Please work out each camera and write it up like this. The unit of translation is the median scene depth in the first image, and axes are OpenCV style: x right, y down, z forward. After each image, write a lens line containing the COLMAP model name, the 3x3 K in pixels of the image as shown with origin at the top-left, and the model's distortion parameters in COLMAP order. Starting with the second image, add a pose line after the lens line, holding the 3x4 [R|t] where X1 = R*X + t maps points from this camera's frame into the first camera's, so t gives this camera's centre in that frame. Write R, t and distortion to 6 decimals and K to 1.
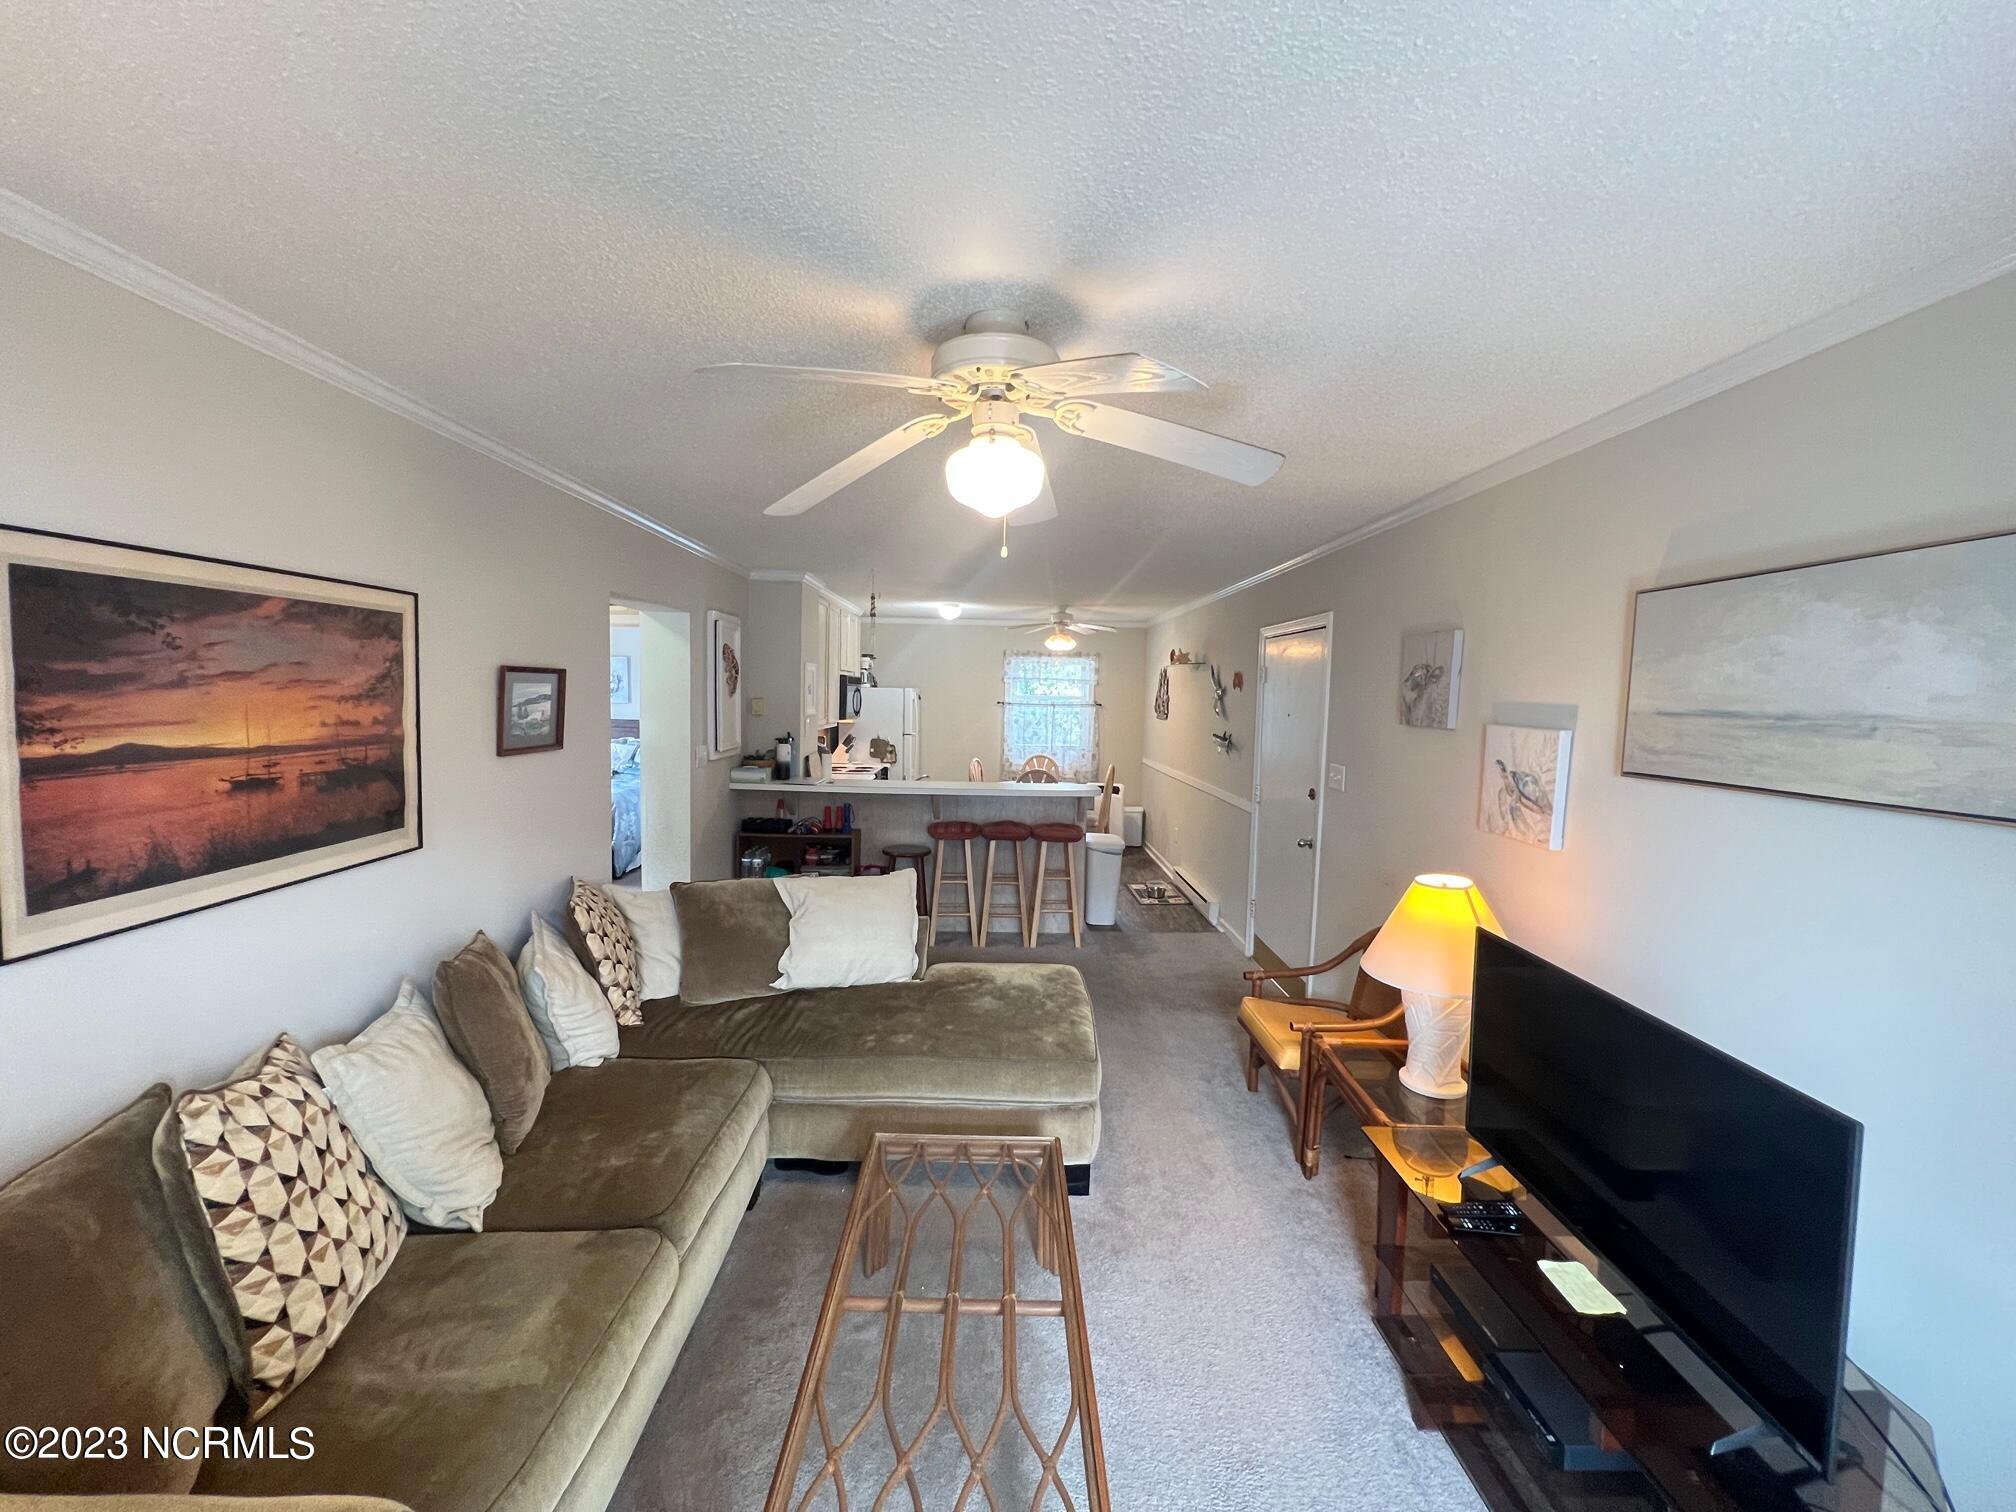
lens RADIAL K [[805.8, 0, 1001.5], [0, 805.8, 751.0], [0, 0, 1]] dist [-0.000401, -0.000722]
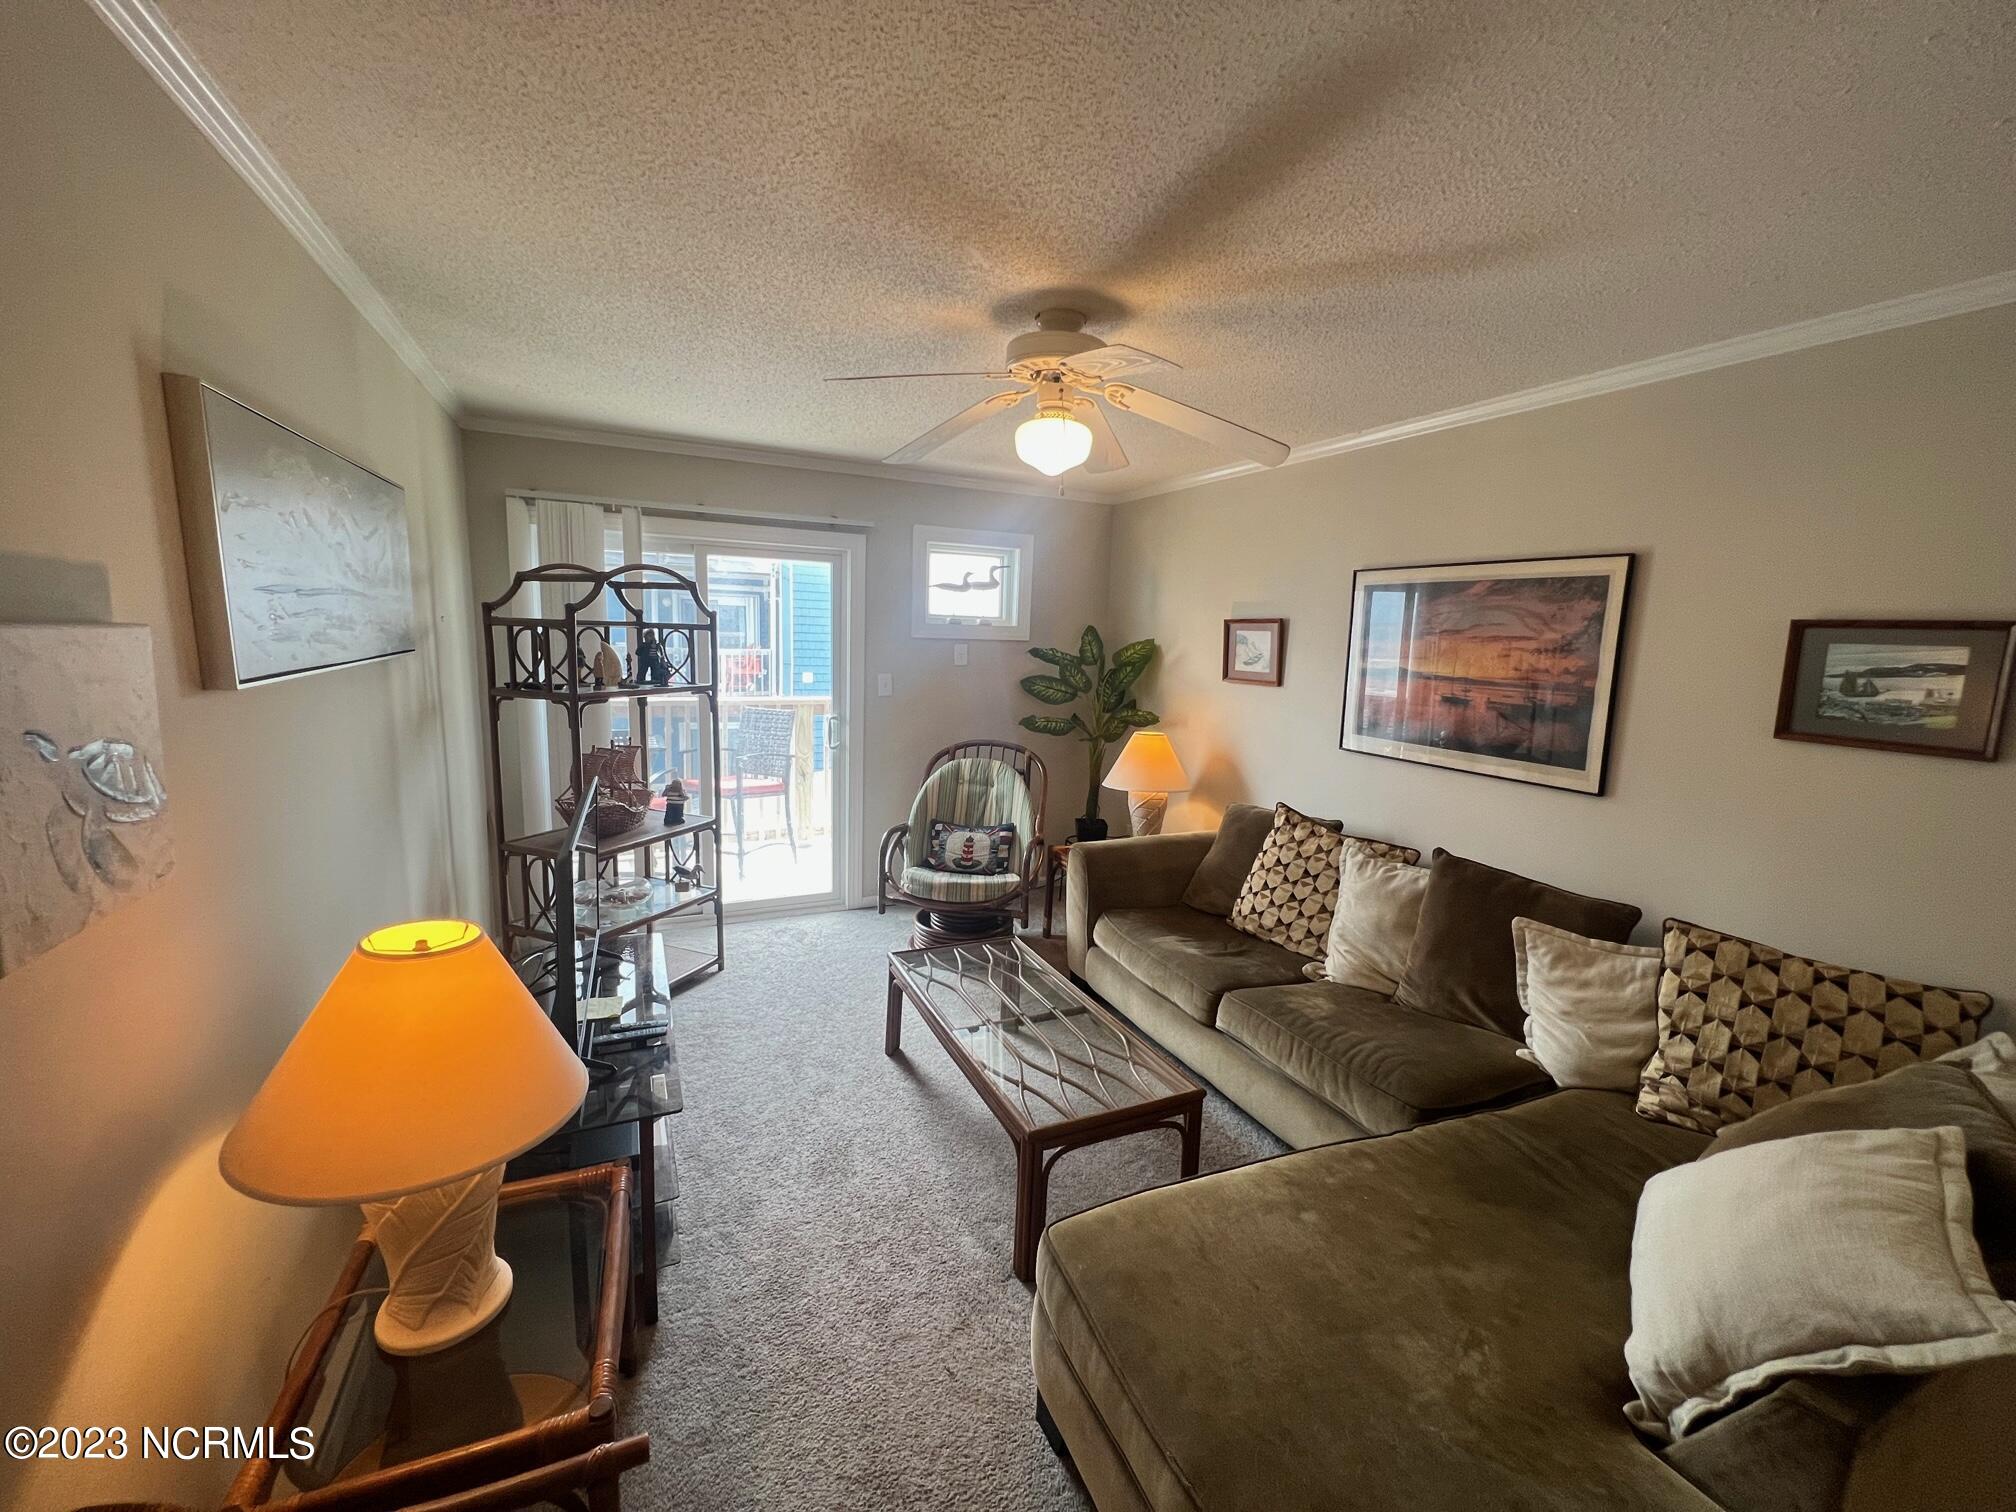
lens RADIAL K [[805.8, 0, 1001.5], [0, 805.8, 751.0], [0, 0, 1]] dist [-0.000401, -0.000722]
pose [[-0.907537, 0.009751, -0.419859, 0.418022], [-0.085469, 0.974521, 0.207376, -0.086251], [0.411183, 0.224086, -0.883580, 1.526946]]
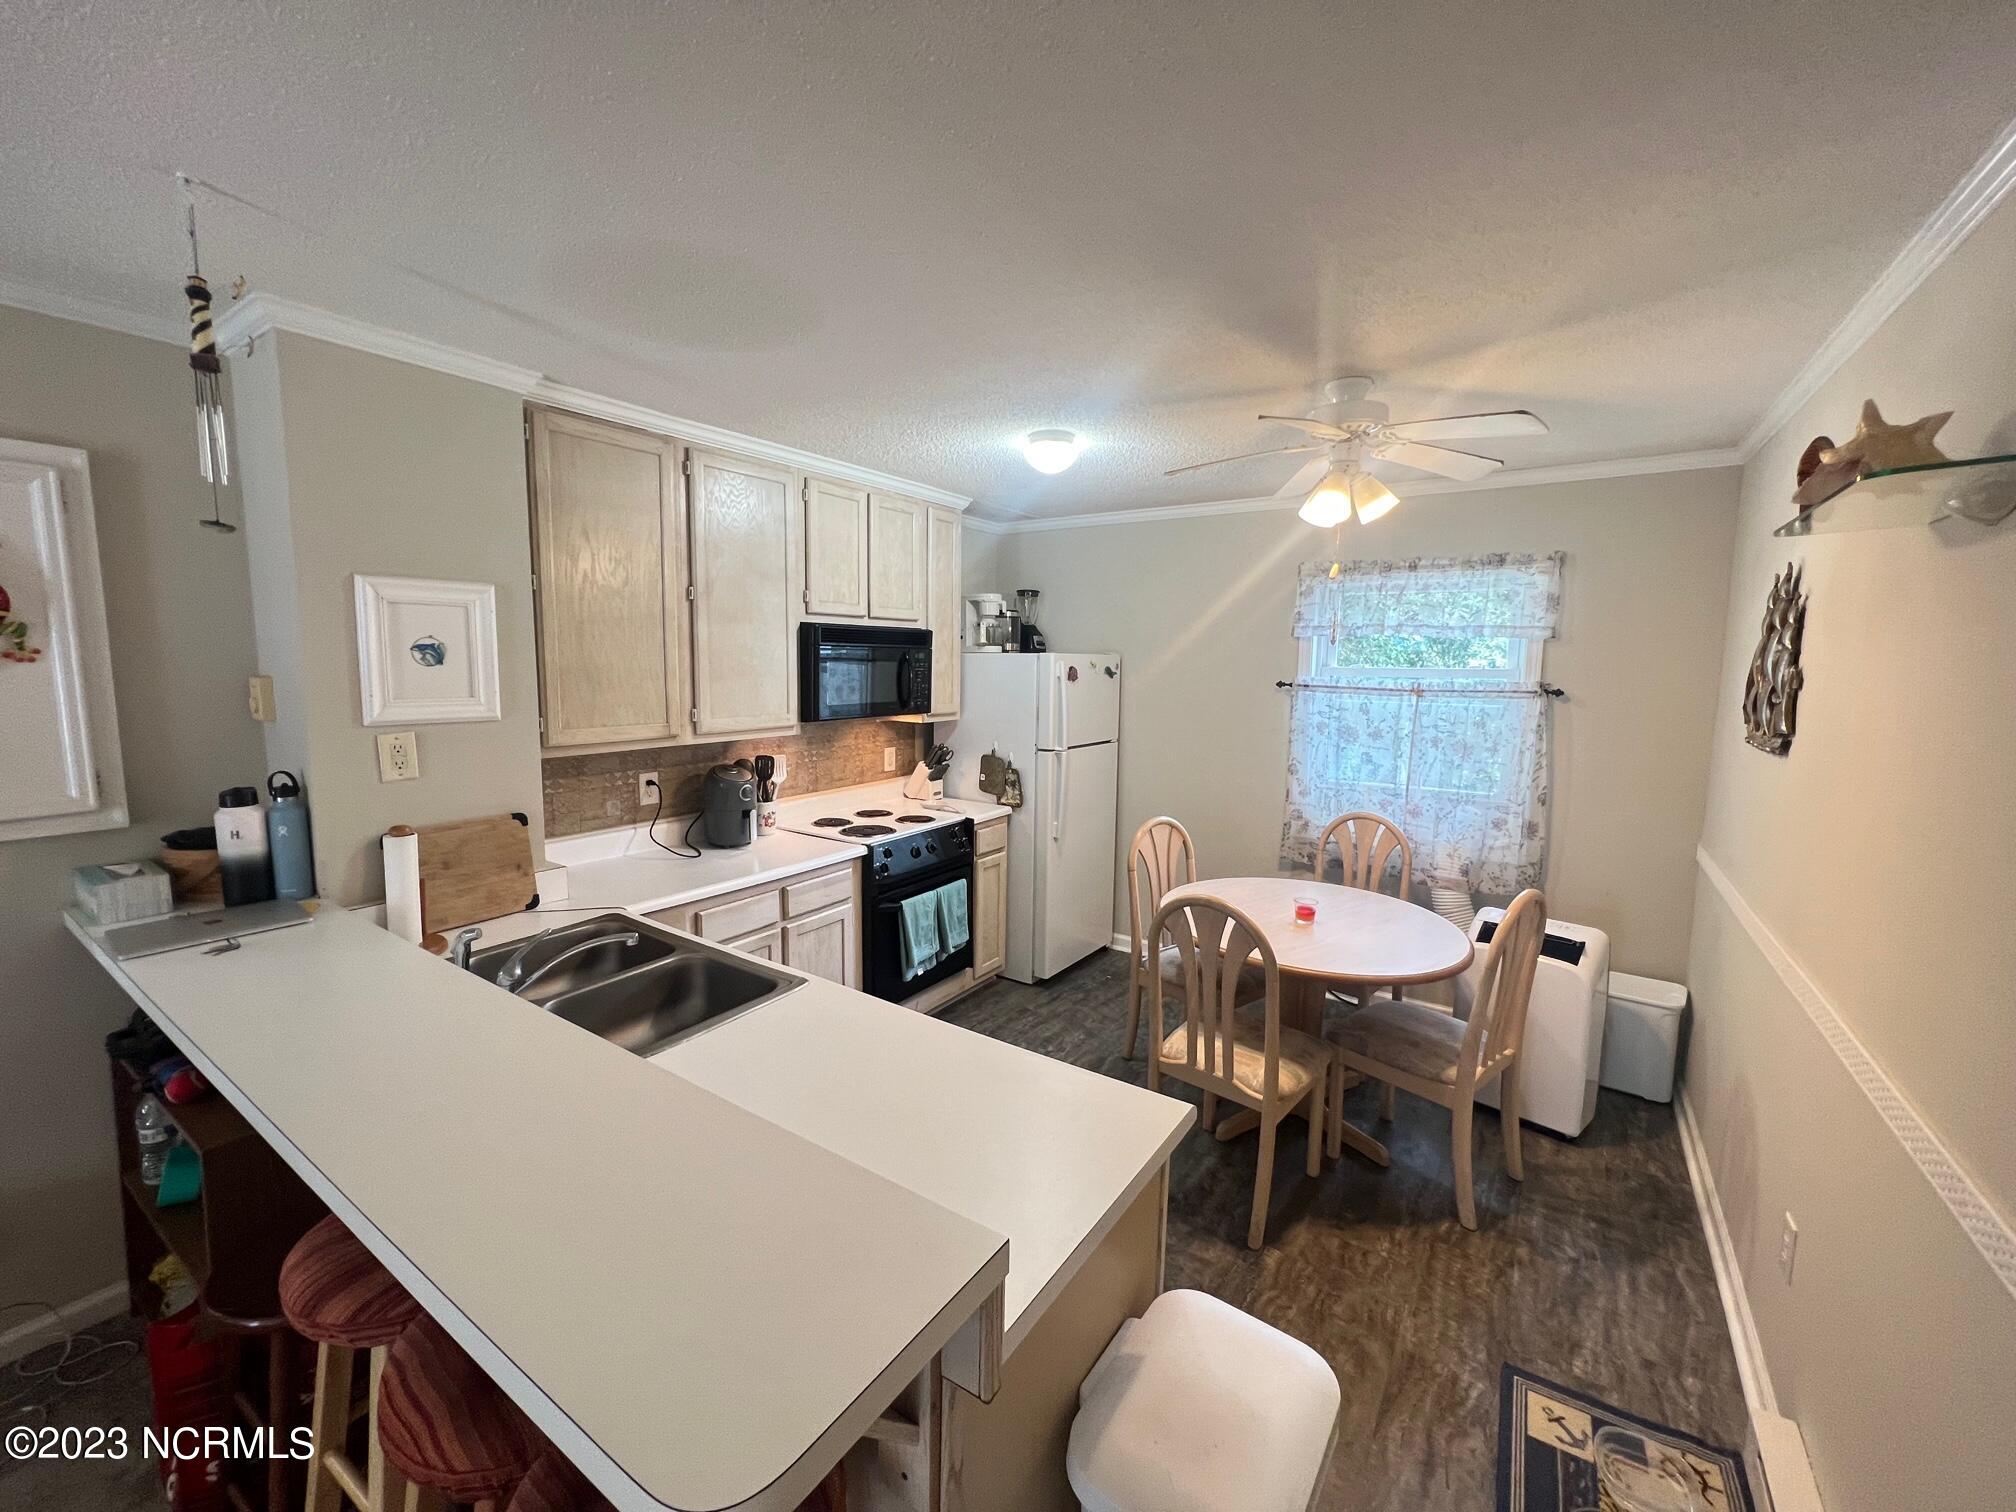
lens RADIAL K [[805.8, 0, 1001.5], [0, 805.8, 751.0], [0, 0, 1]] dist [-0.000401, -0.000722]
pose [[0.818777, 0.056614, -0.571314, 0.456089], [-0.037928, 0.998286, 0.044568, -0.134777], [0.572858, -0.014822, 0.819521, 1.972756]]
